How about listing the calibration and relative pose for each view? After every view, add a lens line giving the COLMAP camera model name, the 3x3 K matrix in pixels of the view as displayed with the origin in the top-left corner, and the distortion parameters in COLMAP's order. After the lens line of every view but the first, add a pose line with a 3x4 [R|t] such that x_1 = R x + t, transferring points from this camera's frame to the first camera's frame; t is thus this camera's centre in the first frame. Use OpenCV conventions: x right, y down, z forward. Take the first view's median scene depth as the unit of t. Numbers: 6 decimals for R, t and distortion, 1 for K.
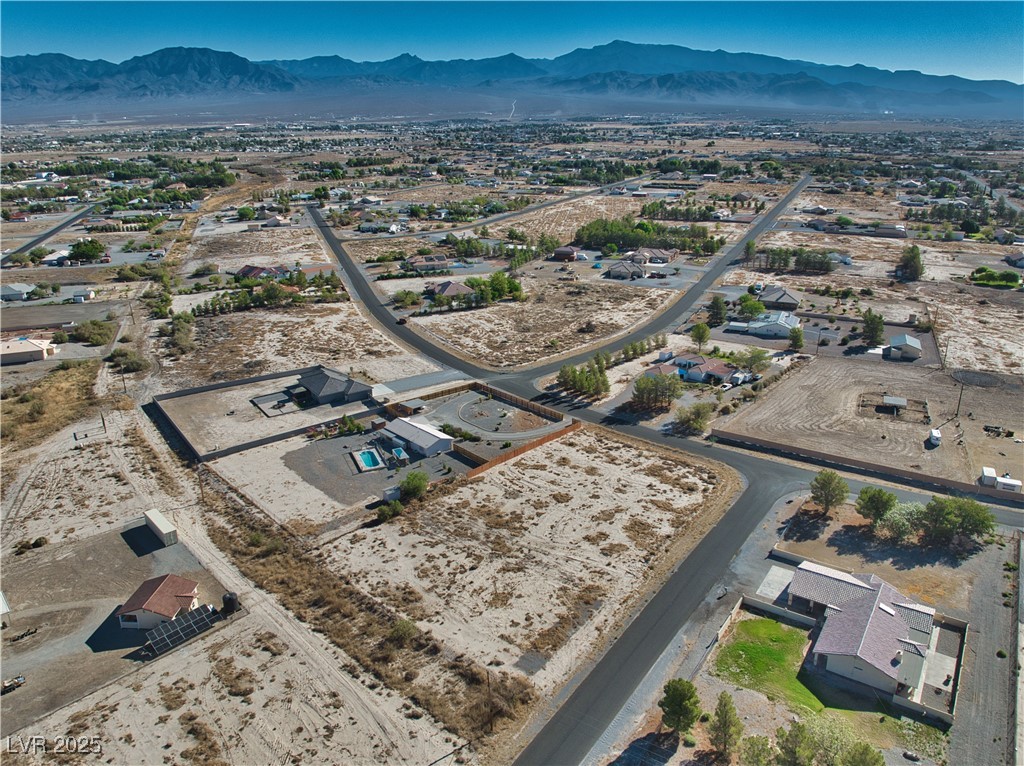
lens RADIAL K [[726.3, 0, 514.9], [0, 726.3, 420.6], [0, 0, 1]] dist [-0.025797, -0.029858]
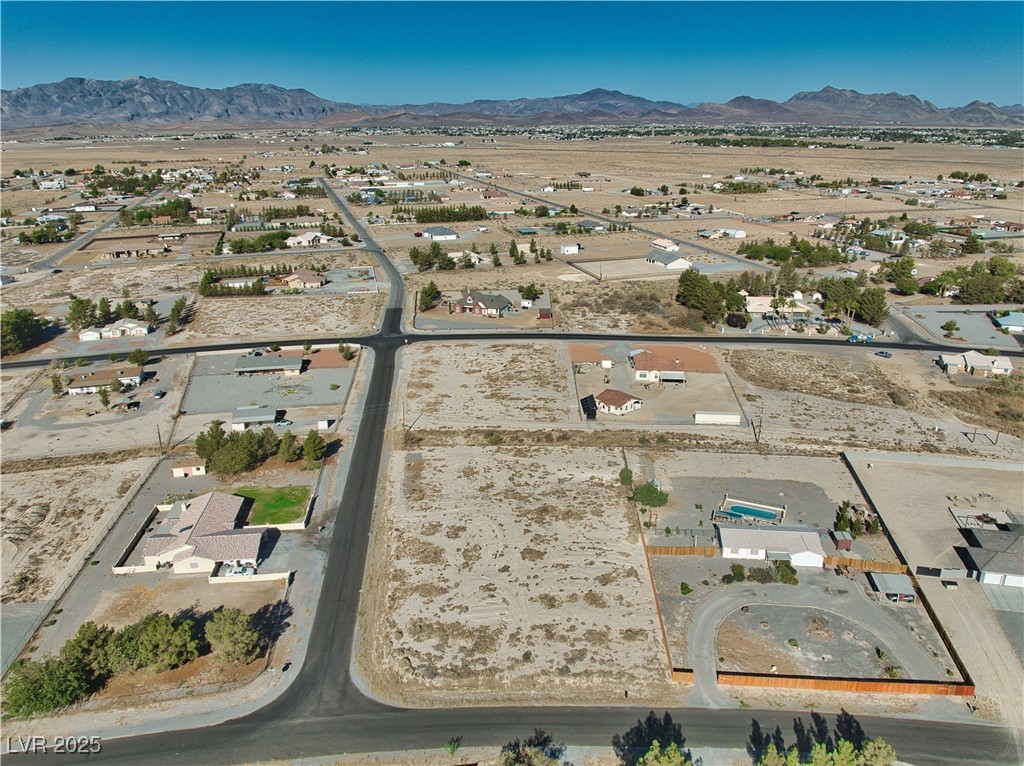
lens RADIAL K [[726.3, 0, 514.9], [0, 726.3, 420.6], [0, 0, 1]] dist [-0.025797, -0.029858]
pose [[-0.753219, 0.262001, -0.603338, 0.602782], [-0.240587, 0.743954, 0.623418, -0.591688], [0.612192, 0.614725, -0.497326, 1.404720]]
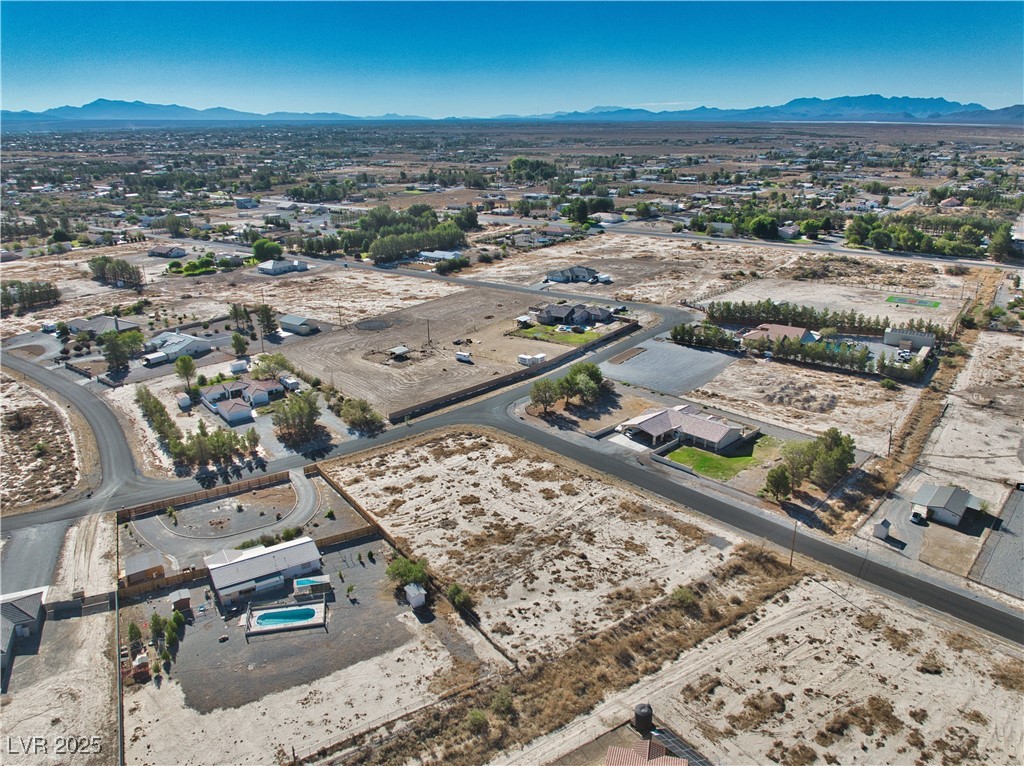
lens RADIAL K [[726.3, 0, 514.9], [0, 726.3, 420.6], [0, 0, 1]] dist [-0.025797, -0.029858]
pose [[0.196853, -0.366010, 0.909552, -0.838506], [0.381840, 0.883077, 0.272715, -0.252877], [-0.903021, 0.293619, 0.313593, 0.634298]]
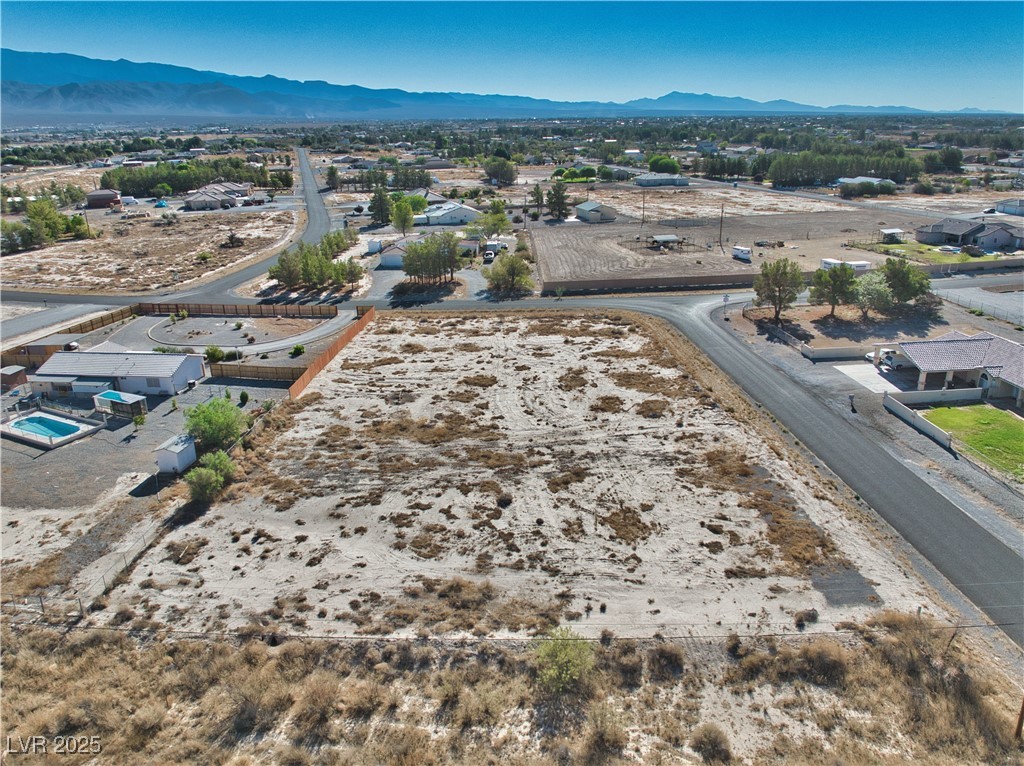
lens RADIAL K [[746.9, 0, 514.5], [0, 746.9, 388.9], [0, 0, 1]] dist [-0.033272, -0.012206]
pose [[0.767612, -0.222160, 0.601179, -0.290448], [0.255575, 0.966300, 0.030757, 0.107114], [-0.587752, 0.130037, 0.798522, 0.539612]]
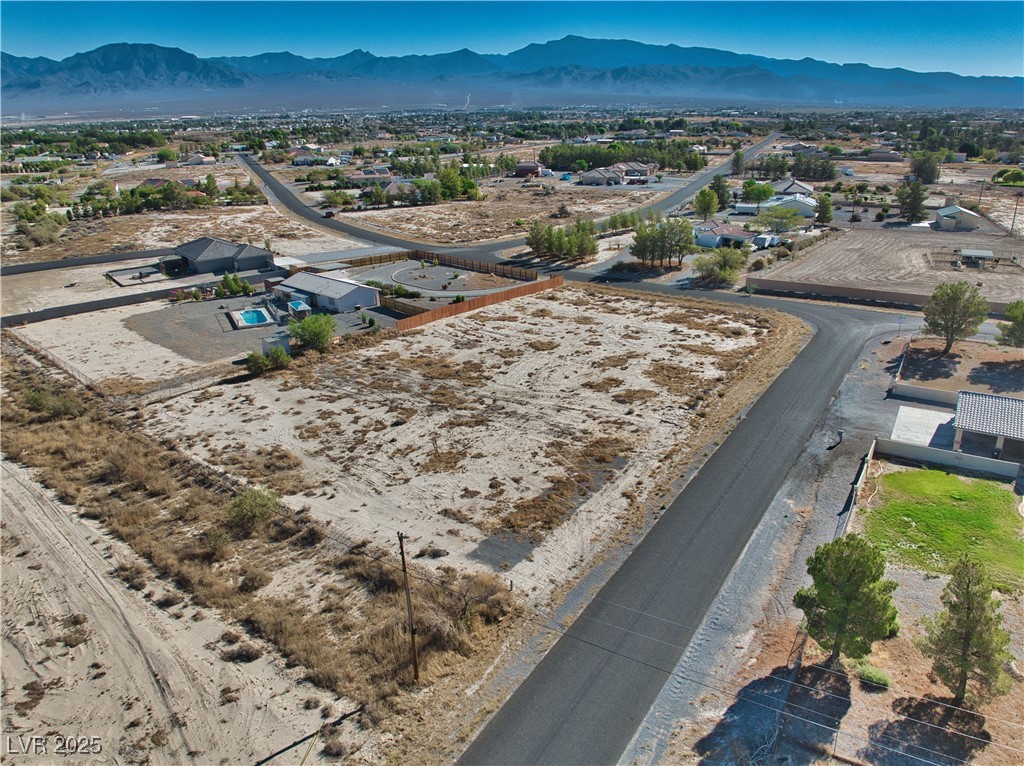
lens RADIAL K [[746.9, 0, 514.5], [0, 746.9, 388.9], [0, 0, 1]] dist [-0.033272, -0.012206]
pose [[0.998447, -0.024812, 0.049873, 0.005601], [0.026715, 0.998925, -0.037874, 0.179556], [-0.048880, 0.039147, 0.998037, 0.358425]]
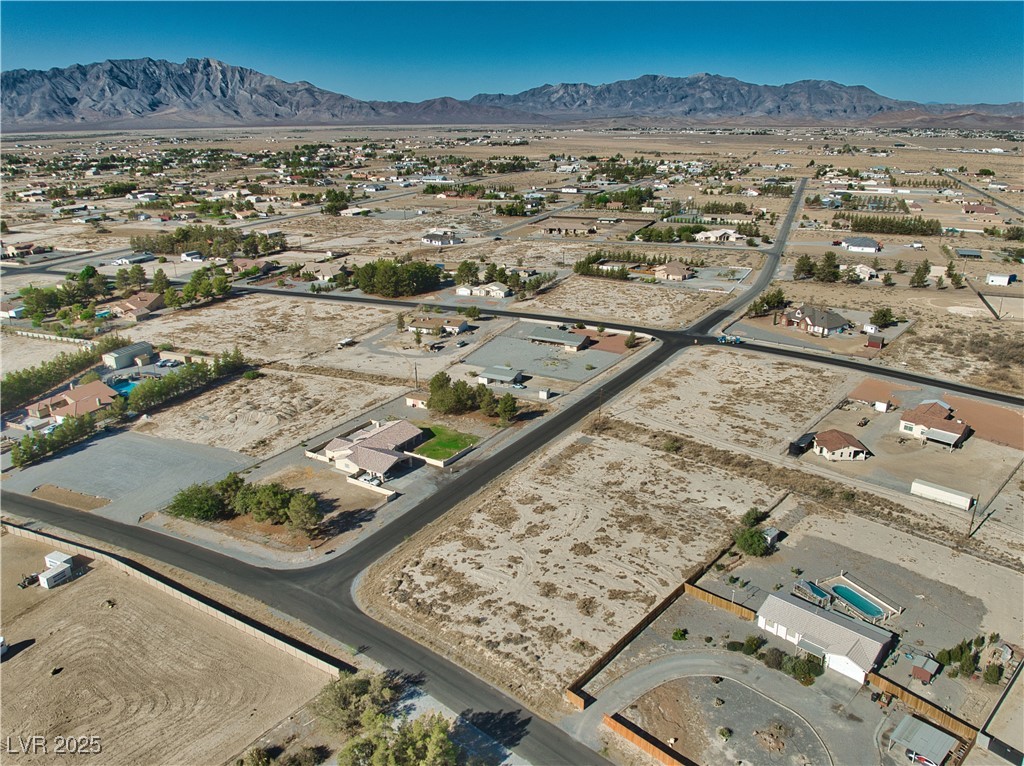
lens RADIAL K [[726.3, 0, 514.9], [0, 726.3, 420.6], [0, 0, 1]] dist [-0.025797, -0.029858]
pose [[-0.998837, 0.029714, -0.037970, 0.187046], [-0.005760, 0.708345, 0.705843, -0.674154], [0.047869, 0.705240, -0.707350, 1.606810]]
